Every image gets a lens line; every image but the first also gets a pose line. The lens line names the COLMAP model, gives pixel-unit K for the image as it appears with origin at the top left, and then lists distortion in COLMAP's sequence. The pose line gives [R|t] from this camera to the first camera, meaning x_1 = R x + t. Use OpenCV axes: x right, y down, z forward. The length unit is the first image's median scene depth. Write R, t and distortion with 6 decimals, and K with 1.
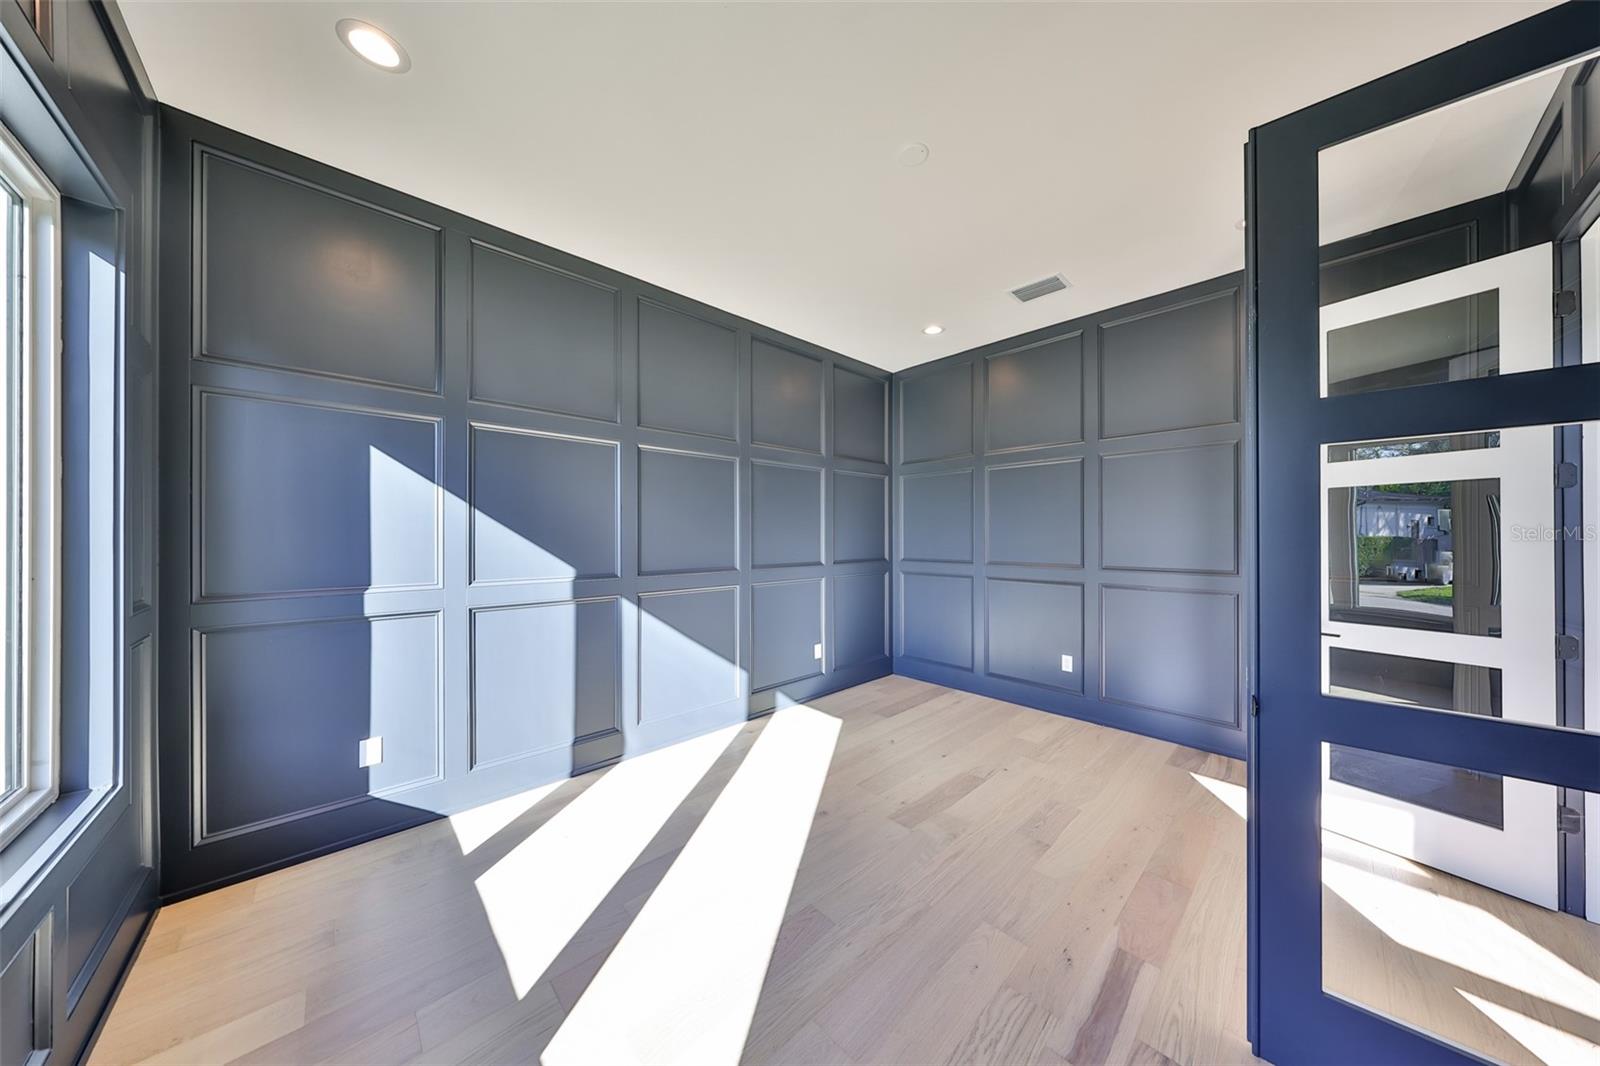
lens RADIAL K [[502.0, 0, 806.2], [0, 502.0, 532.8], [0, 0, 1]] dist [0.002503, -0.000234]
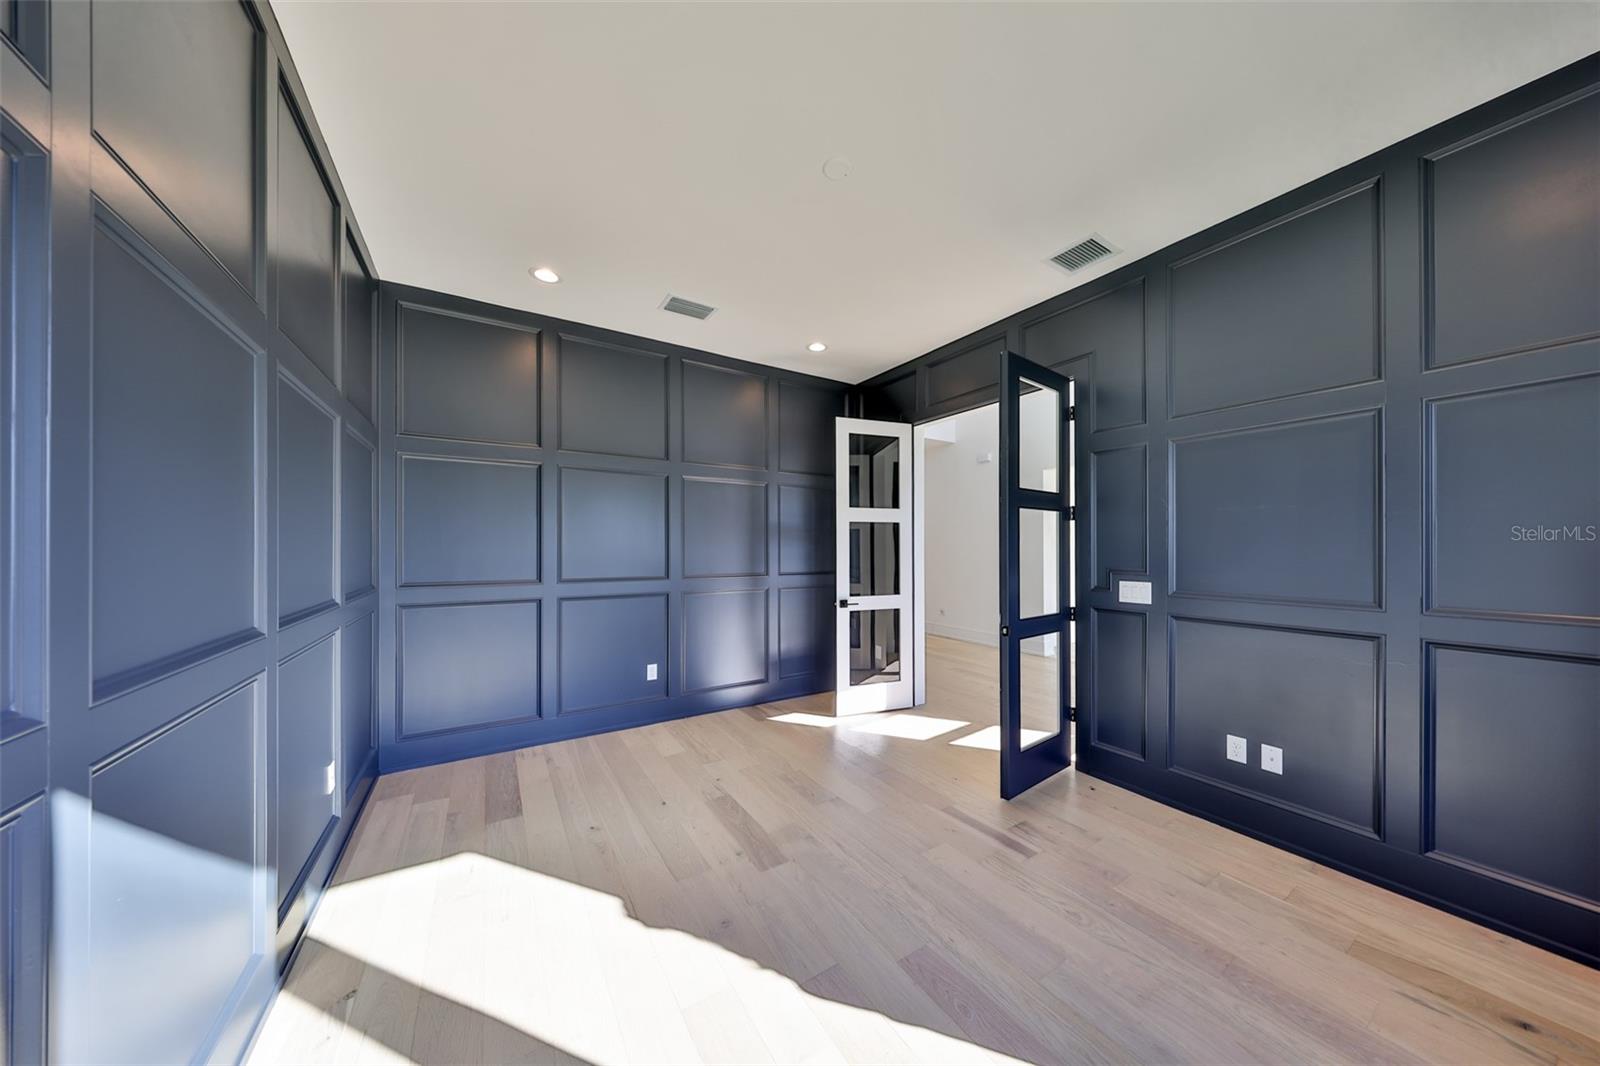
lens RADIAL K [[502.0, 0, 824.0], [0, 502.0, 550.7], [0, 0, 1]] dist [0.002503, -0.000234]
pose [[0.170291, -0.004150, 0.985385, -0.443865], [-0.006921, 0.999961, 0.005407, 0.001862], [-0.985369, -0.007741, 0.170256, 0.488222]]
